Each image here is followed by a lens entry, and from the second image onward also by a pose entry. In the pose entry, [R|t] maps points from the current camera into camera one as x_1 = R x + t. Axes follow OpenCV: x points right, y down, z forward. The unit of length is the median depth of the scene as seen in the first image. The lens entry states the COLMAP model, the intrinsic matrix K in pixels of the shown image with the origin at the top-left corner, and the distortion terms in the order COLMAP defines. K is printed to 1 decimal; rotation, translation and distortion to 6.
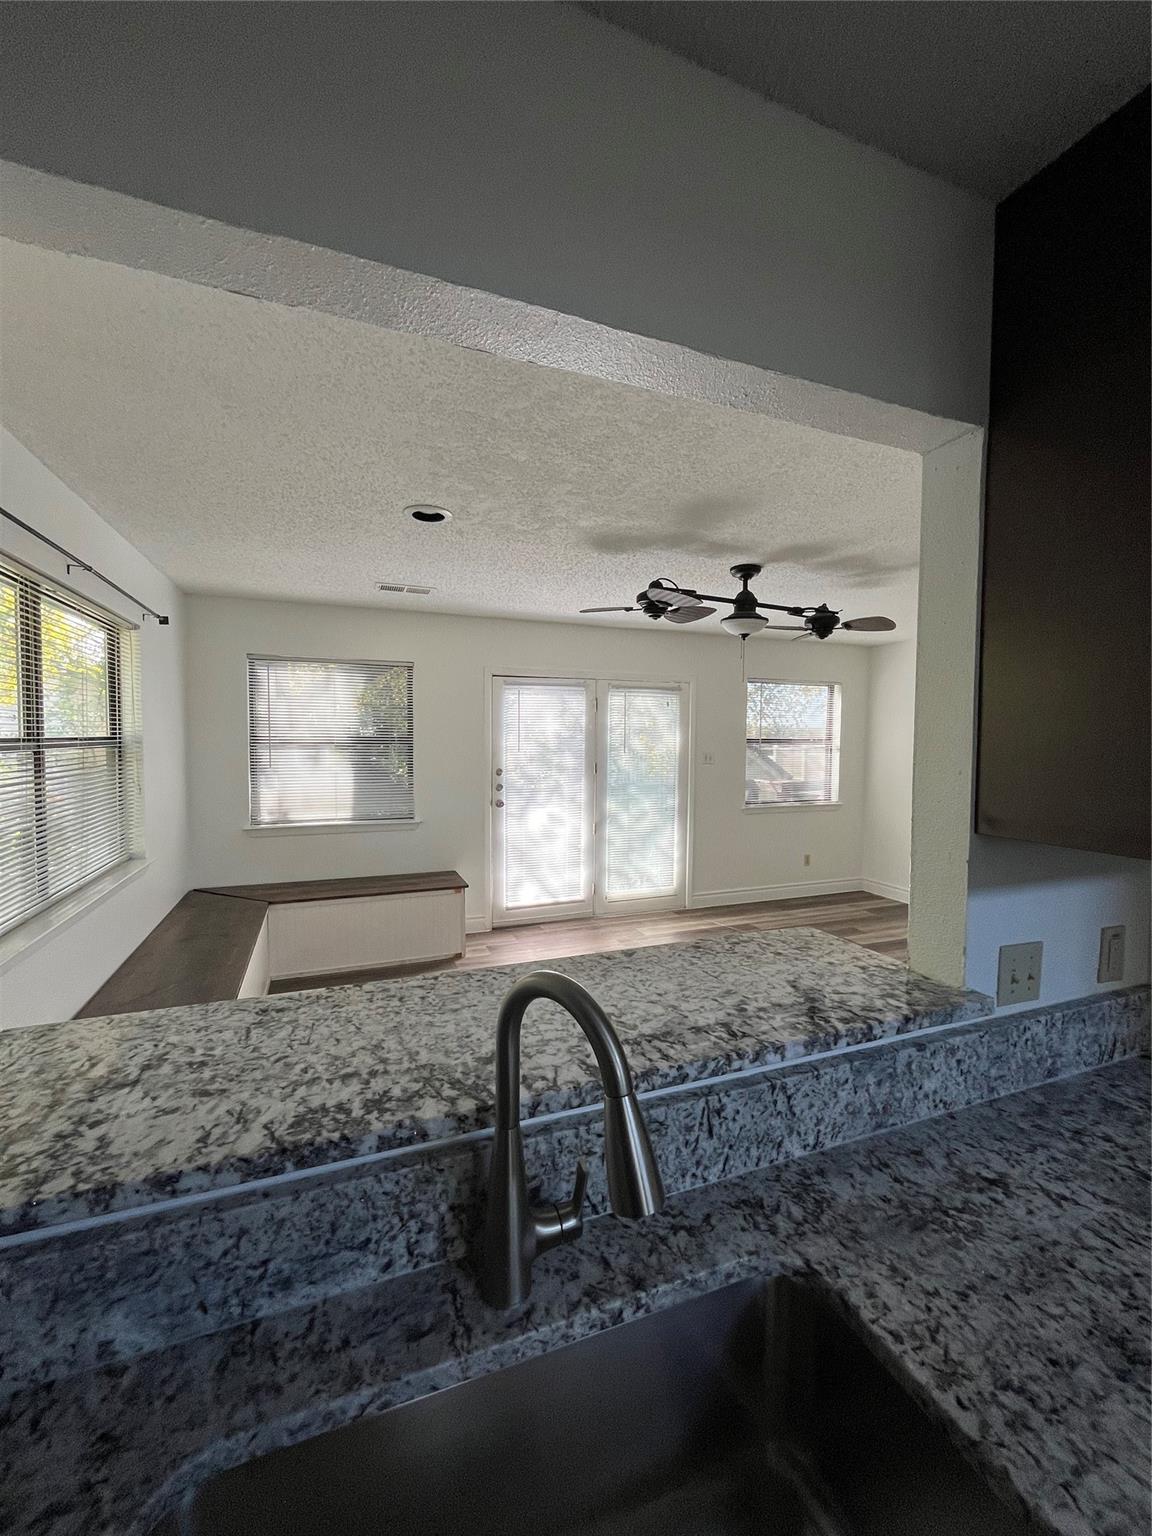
lens RADIAL K [[619.4, 0, 576.0], [0, 619.4, 768.0], [0, 0, 1]] dist [-0.003384, -0.000018]
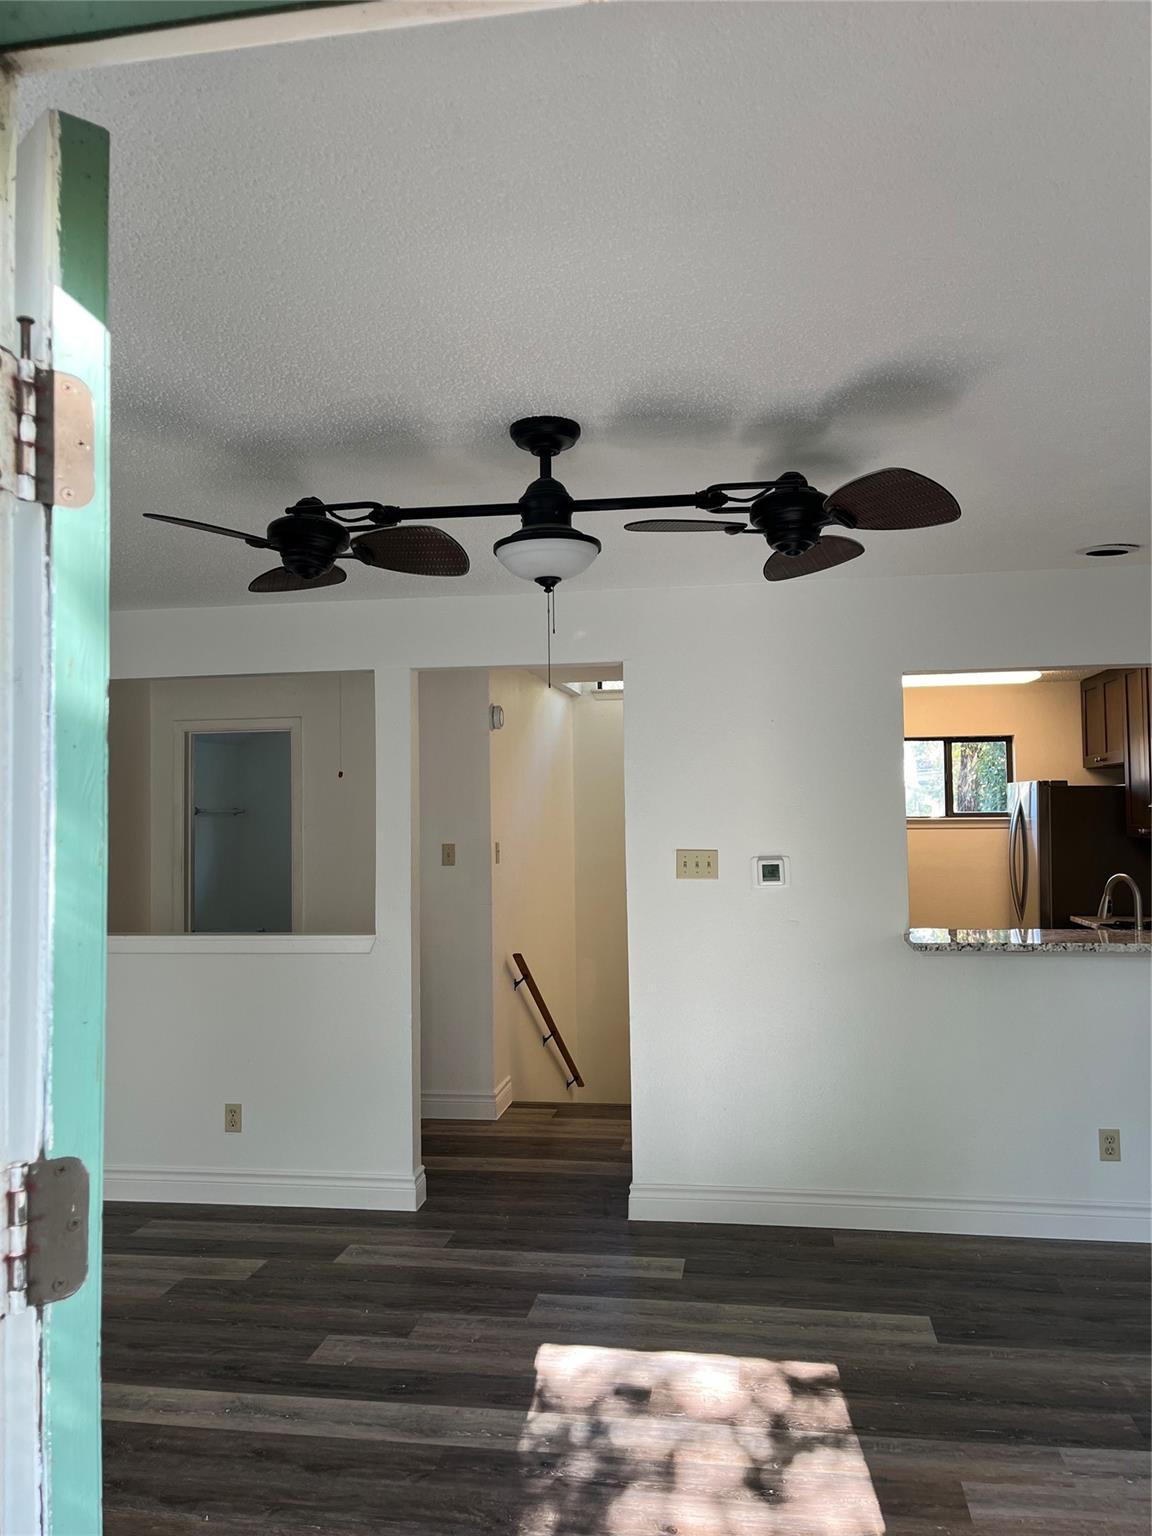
lens RADIAL K [[1152.3, 0, 582.0], [0, 1152.3, 777.1], [0, 0, 1]] dist [0.116861, -0.170991]
pose [[-0.864267, 0.024080, 0.502457, -0.104722], [0.033115, 0.999410, 0.009064, -0.056658], [-0.501943, 0.024473, -0.864554, 1.143081]]
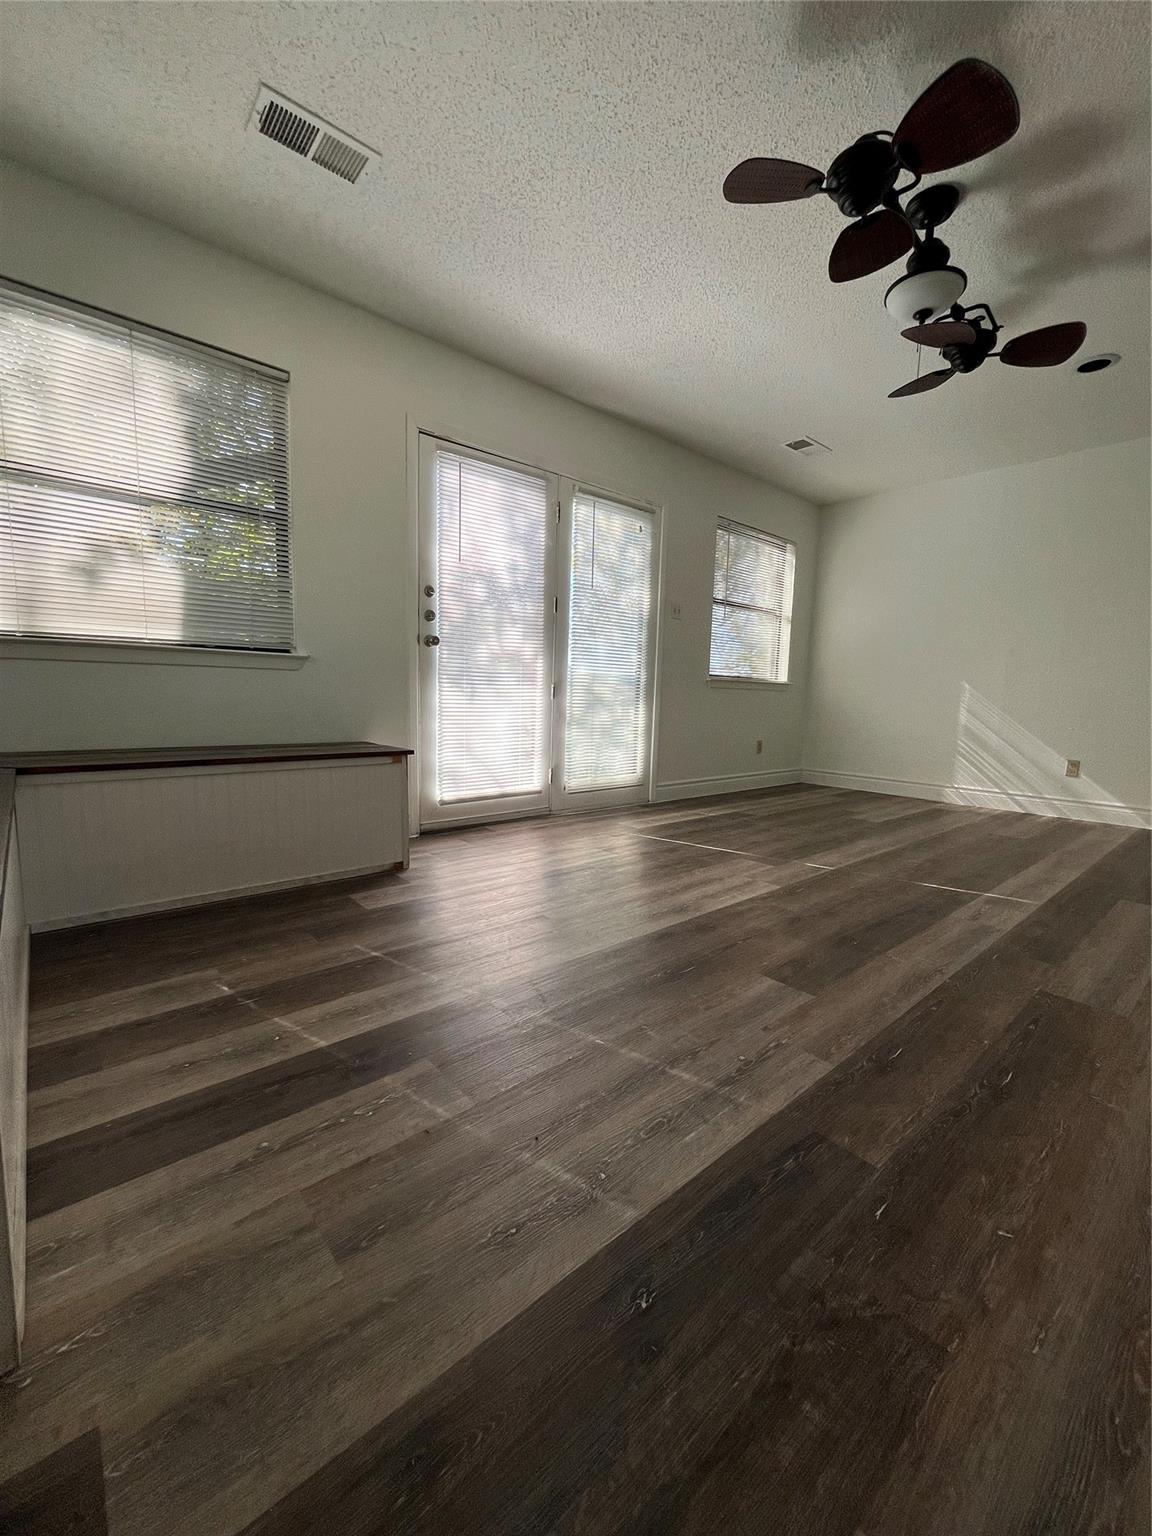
lens RADIAL K [[619.4, 0, 576.0], [0, 619.4, 768.0], [0, 0, 1]] dist [-0.003384, -0.000018]
pose [[0.941299, -0.021448, 0.336893, -0.200855], [-0.004069, 0.997186, 0.074853, 0.140350], [-0.337551, -0.071830, 0.938563, 0.329756]]
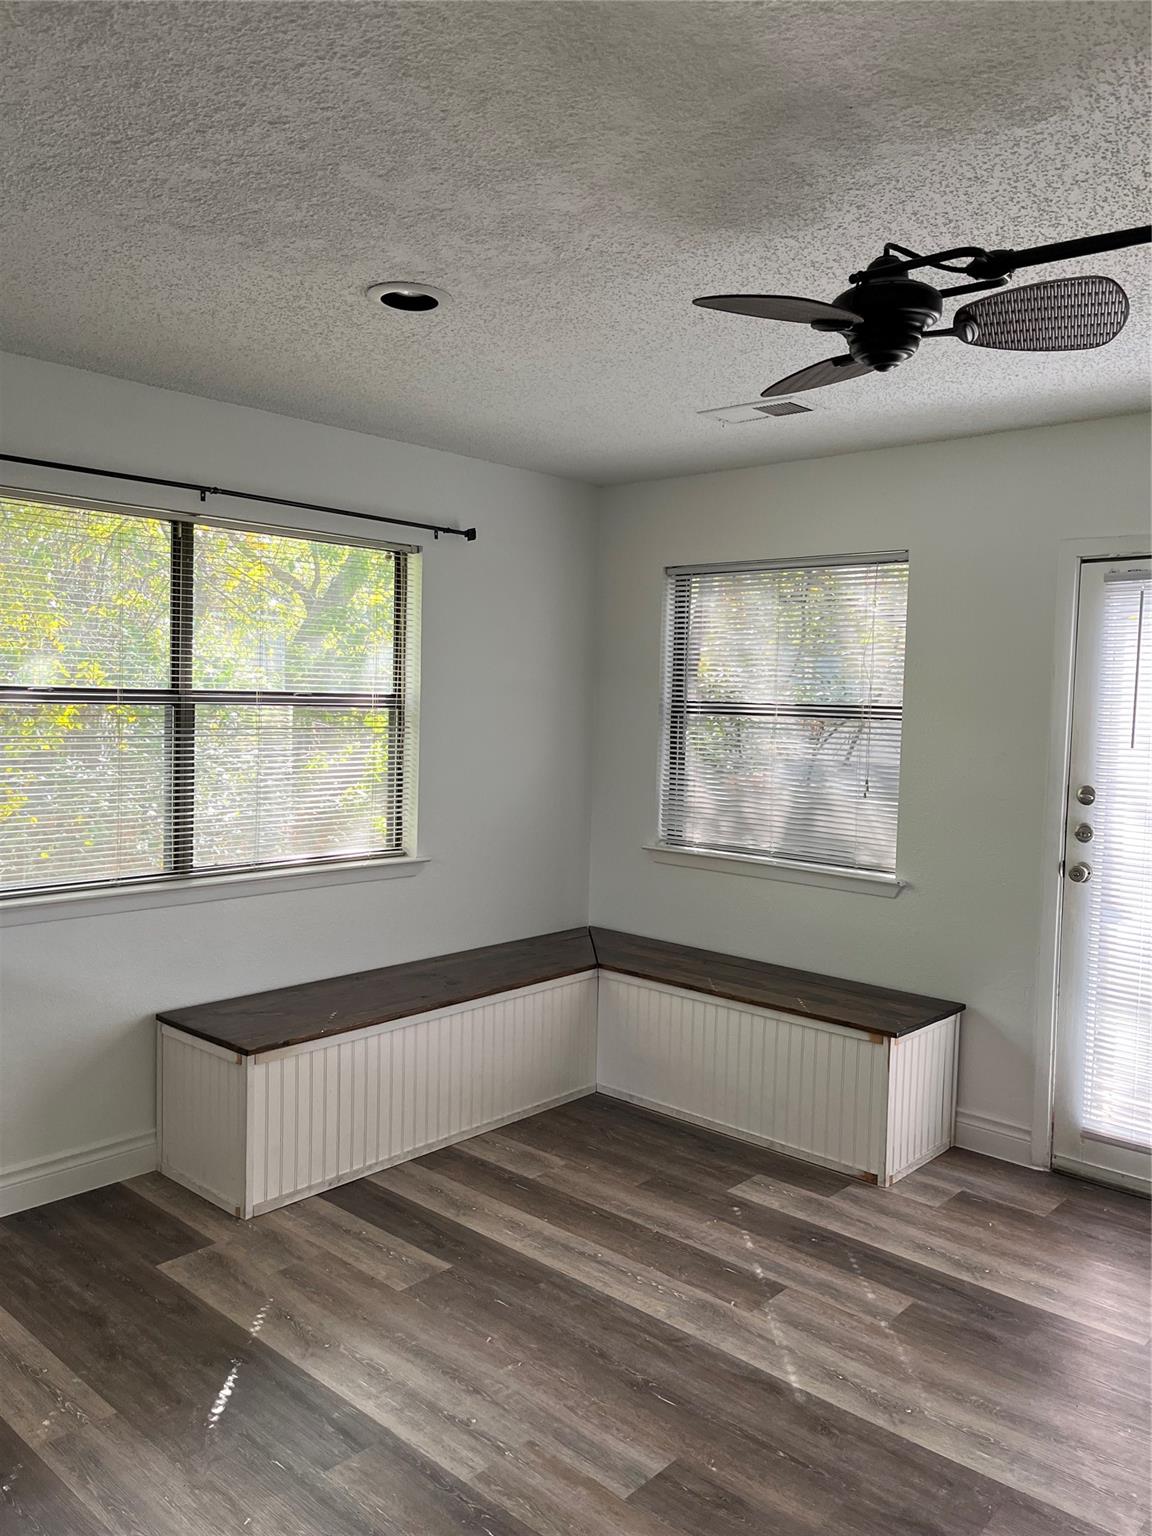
lens RADIAL K [[1150.5, 0, 565.2], [0, 1150.5, 766.8], [0, 0, 1]] dist [0.058951, -0.085763]
pose [[0.440732, 0.061991, -0.895496, 0.407465], [-0.066991, 0.997102, 0.036054, -0.017067], [0.895135, 0.044100, 0.443608, 0.349613]]
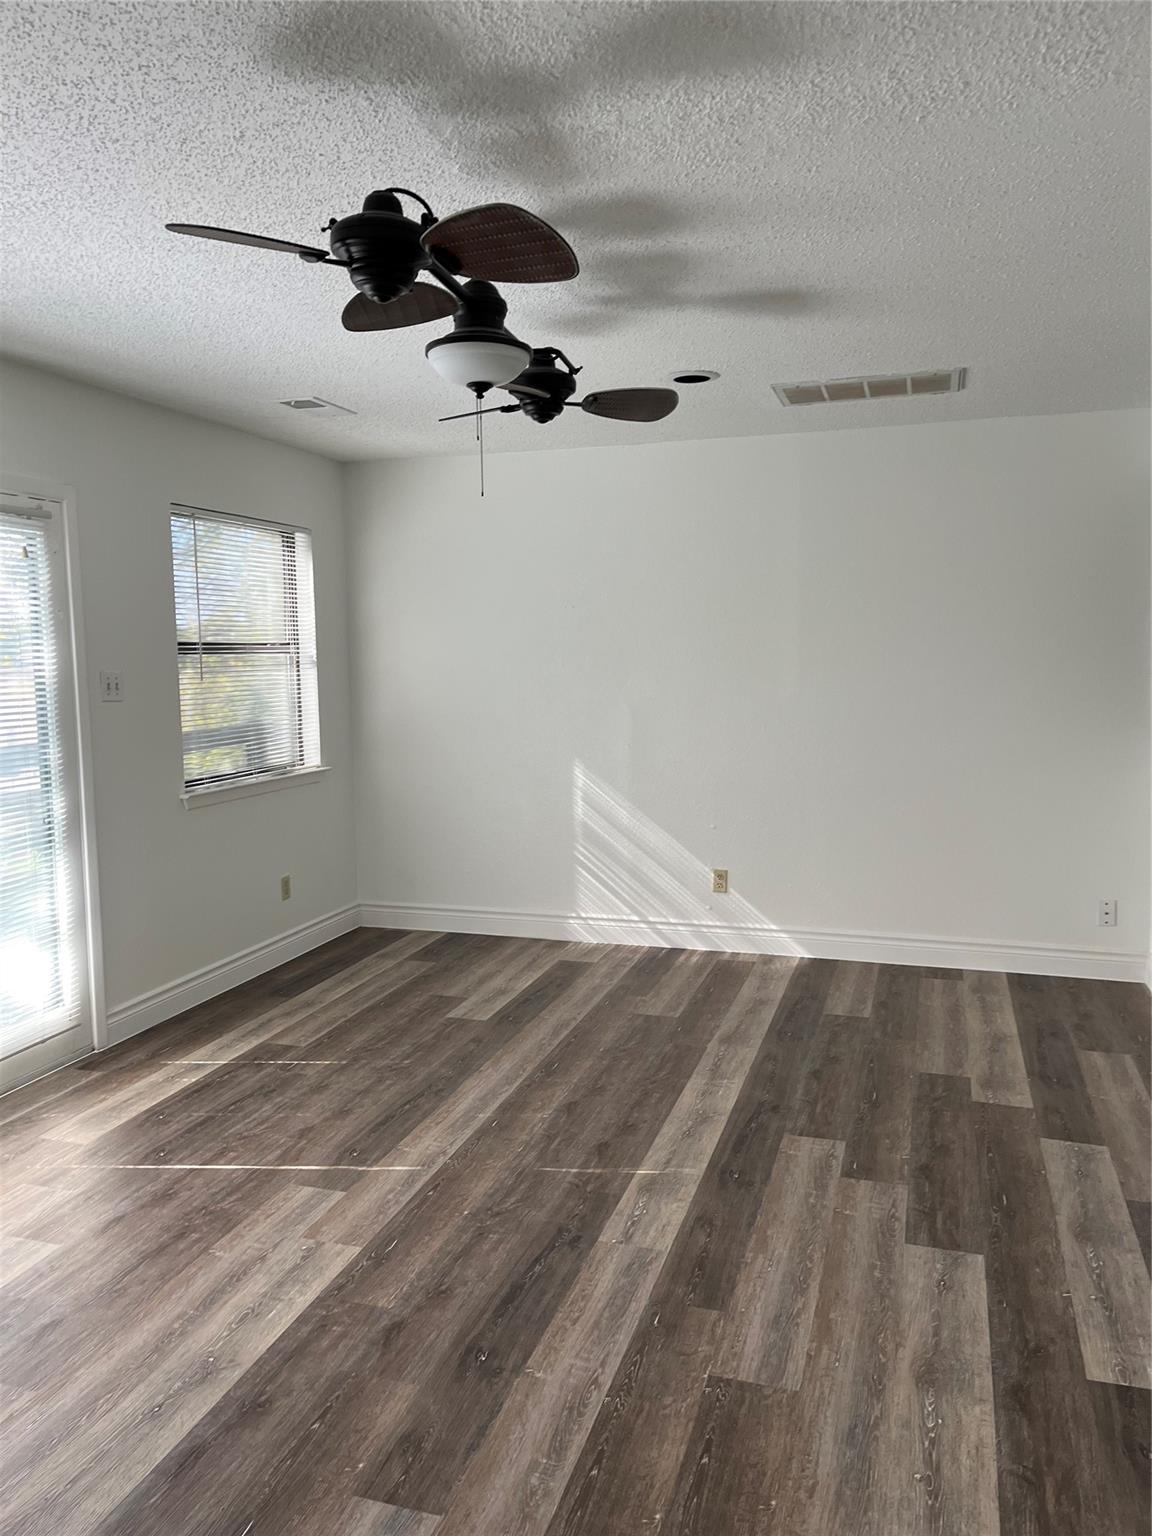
lens RADIAL K [[1155.6, 0, 561.2], [0, 1155.6, 779.0], [0, 0, 1]] dist [0.057048, -0.041094]
pose [[0.632200, -0.100476, 0.768262, -0.238284], [0.055725, 0.994884, 0.084259, -0.005538], [-0.772798, -0.010457, 0.634565, 0.294157]]
